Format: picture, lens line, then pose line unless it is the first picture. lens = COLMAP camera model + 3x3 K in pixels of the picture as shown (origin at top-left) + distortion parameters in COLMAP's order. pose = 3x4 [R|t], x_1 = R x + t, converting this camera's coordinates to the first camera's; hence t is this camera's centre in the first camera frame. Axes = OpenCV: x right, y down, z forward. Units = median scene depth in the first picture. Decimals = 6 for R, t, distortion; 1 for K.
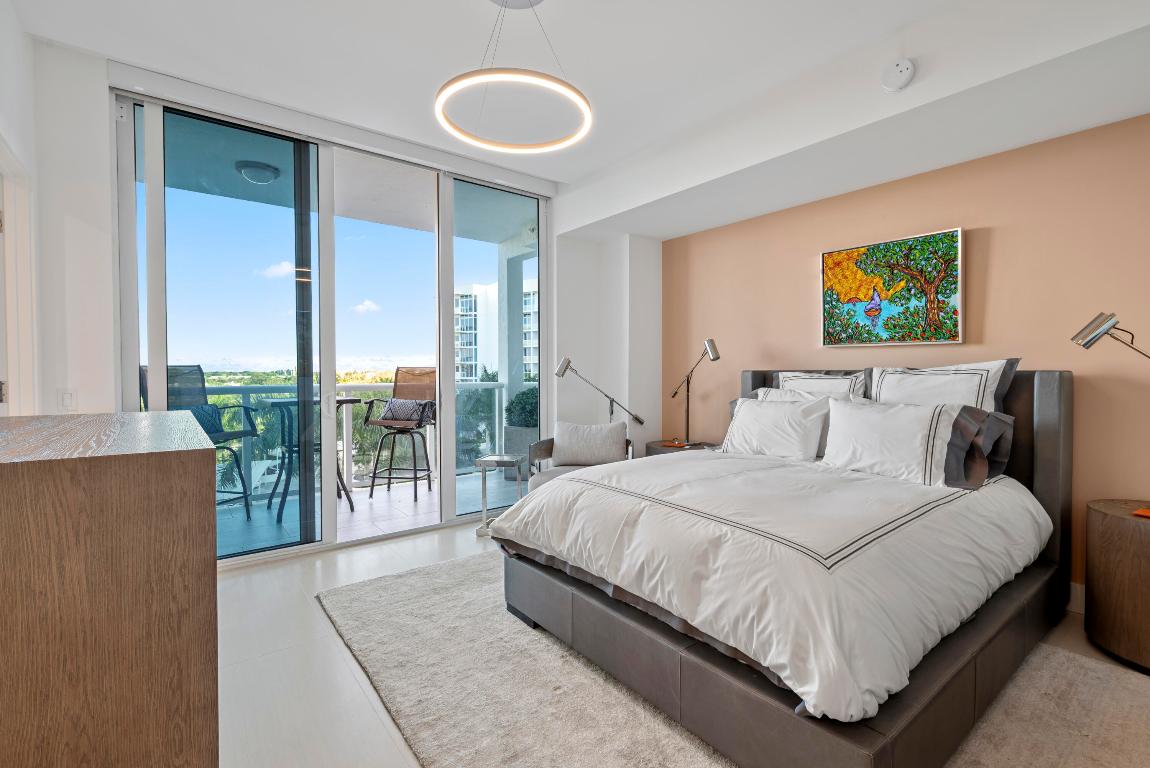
lens RADIAL K [[520.4, 0, 577.9], [0, 520.4, 384.7], [0, 0, 1]] dist [-0.002943, 0.001679]
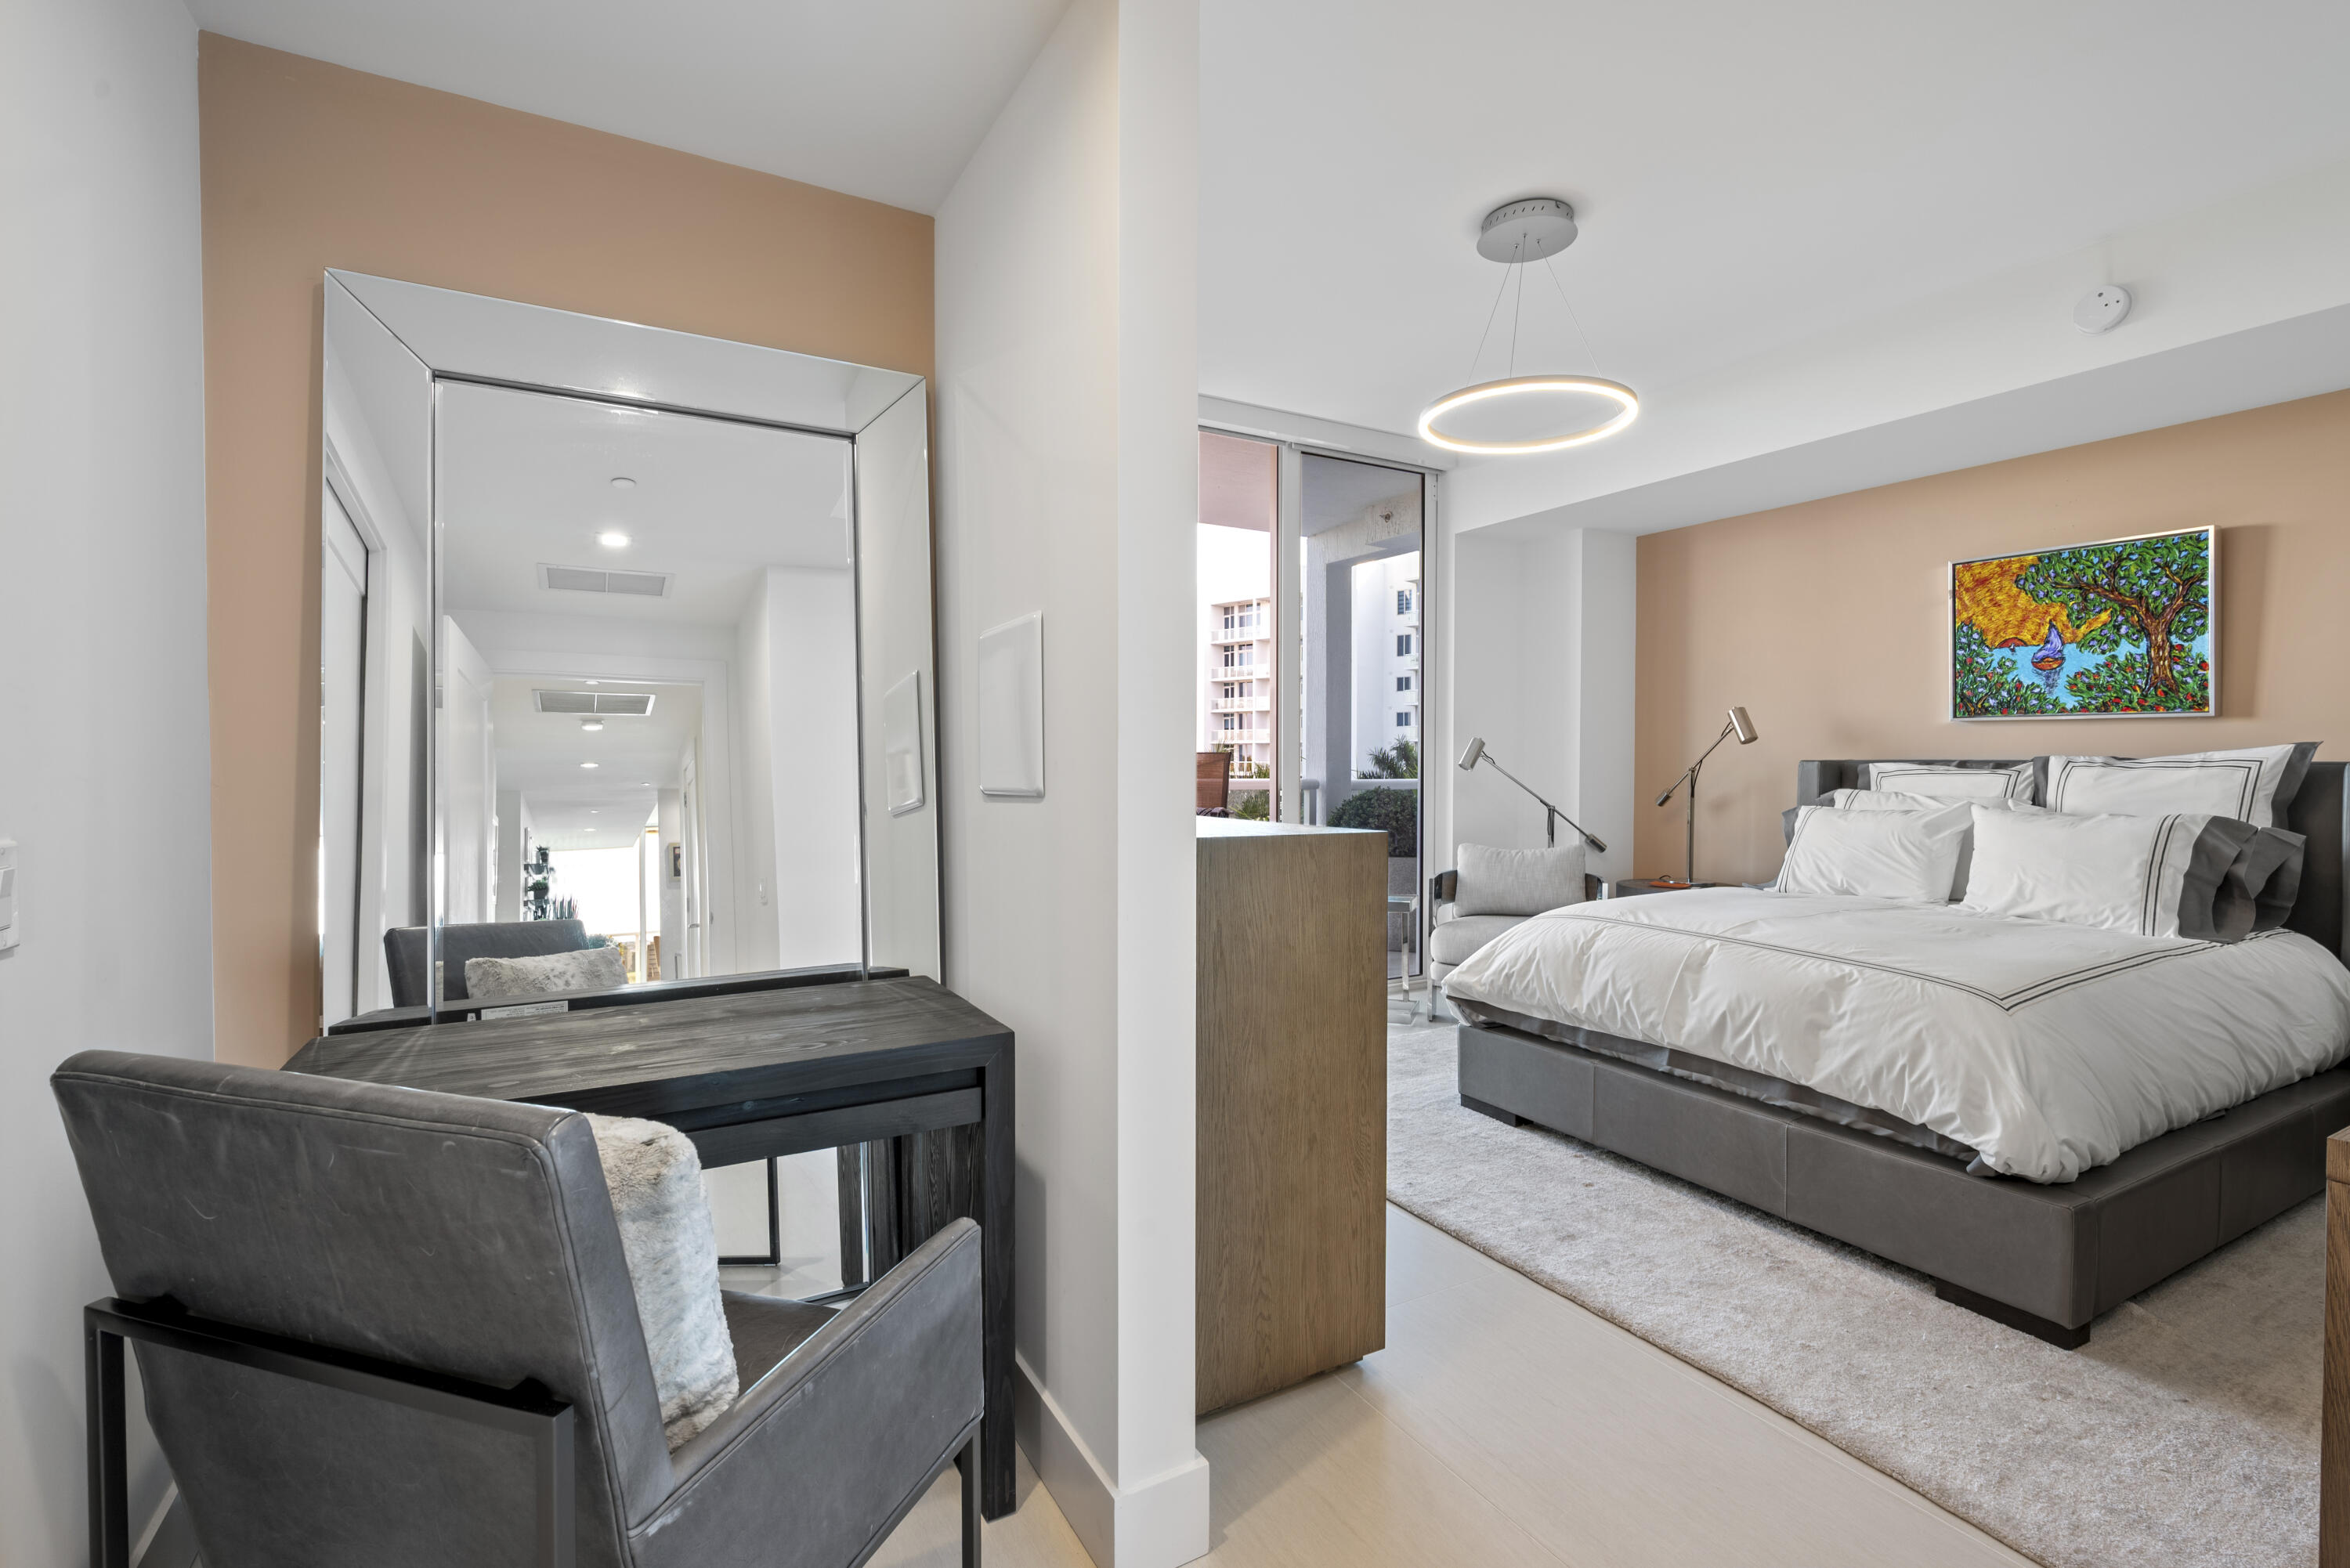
lens RADIAL K [[1063.4, 0, 1175.0], [0, 1063.4, 783.4], [0, 0, 1]] dist [-0.002943, 0.001679]
pose [[0.988232, 0.006430, -0.152830, -0.272334], [-0.006997, 0.999970, -0.003170, 0.010764], [0.152805, 0.004202, 0.988247, -0.412849]]
